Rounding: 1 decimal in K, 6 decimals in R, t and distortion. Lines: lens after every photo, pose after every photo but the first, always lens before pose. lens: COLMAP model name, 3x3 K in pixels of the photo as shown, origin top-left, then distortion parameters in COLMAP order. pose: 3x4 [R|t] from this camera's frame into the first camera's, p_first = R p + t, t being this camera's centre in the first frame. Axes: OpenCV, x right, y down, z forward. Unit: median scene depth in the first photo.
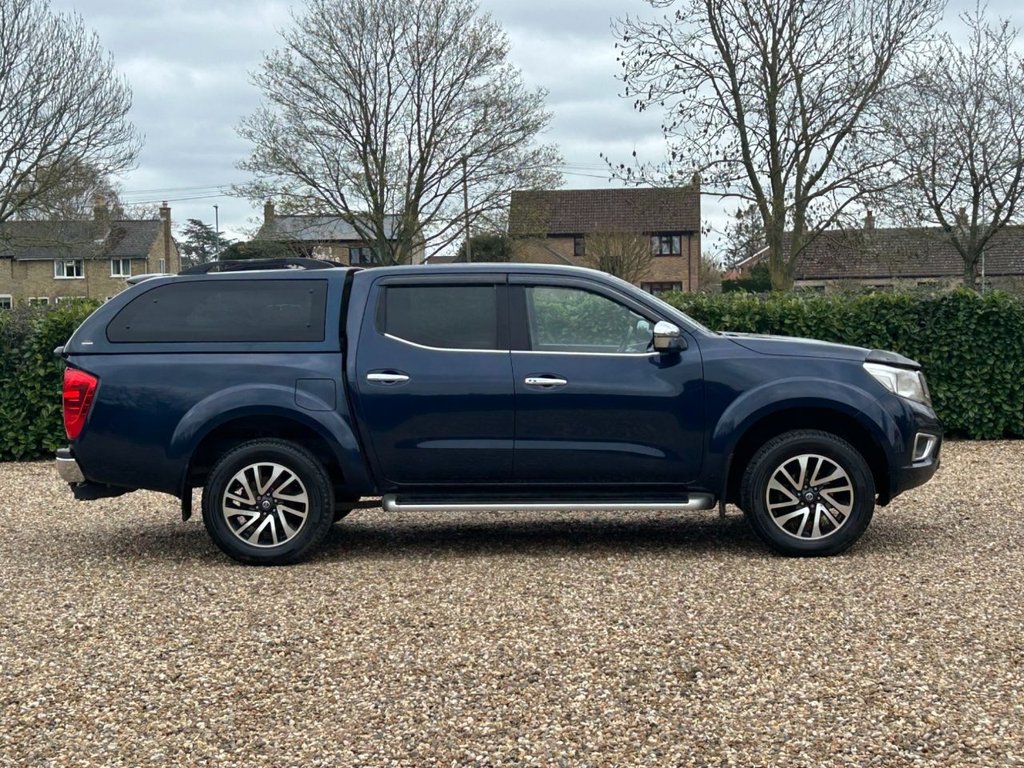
lens RADIAL K [[1422.0, 0, 512.0], [0, 1422.0, 384.0], [0, 0, 1]] dist [0.009032, 0.080538]
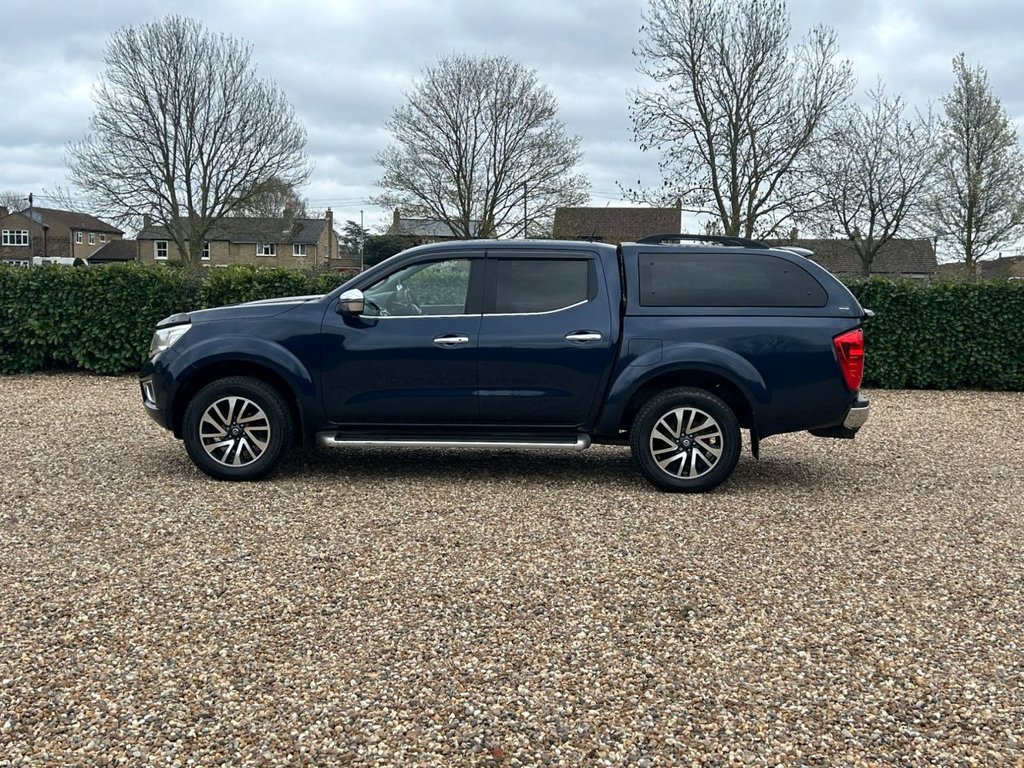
lens RADIAL K [[2899.6, 0, 485.5], [0, 2899.6, 388.6], [0, 0, 1]] dist [0.608795, -7.539922]
pose [[0.999217, 0.033360, 0.021255, -0.127791], [-0.033497, 0.999420, 0.006134, 0.038447], [-0.021038, -0.006841, 0.999755, -1.983387]]
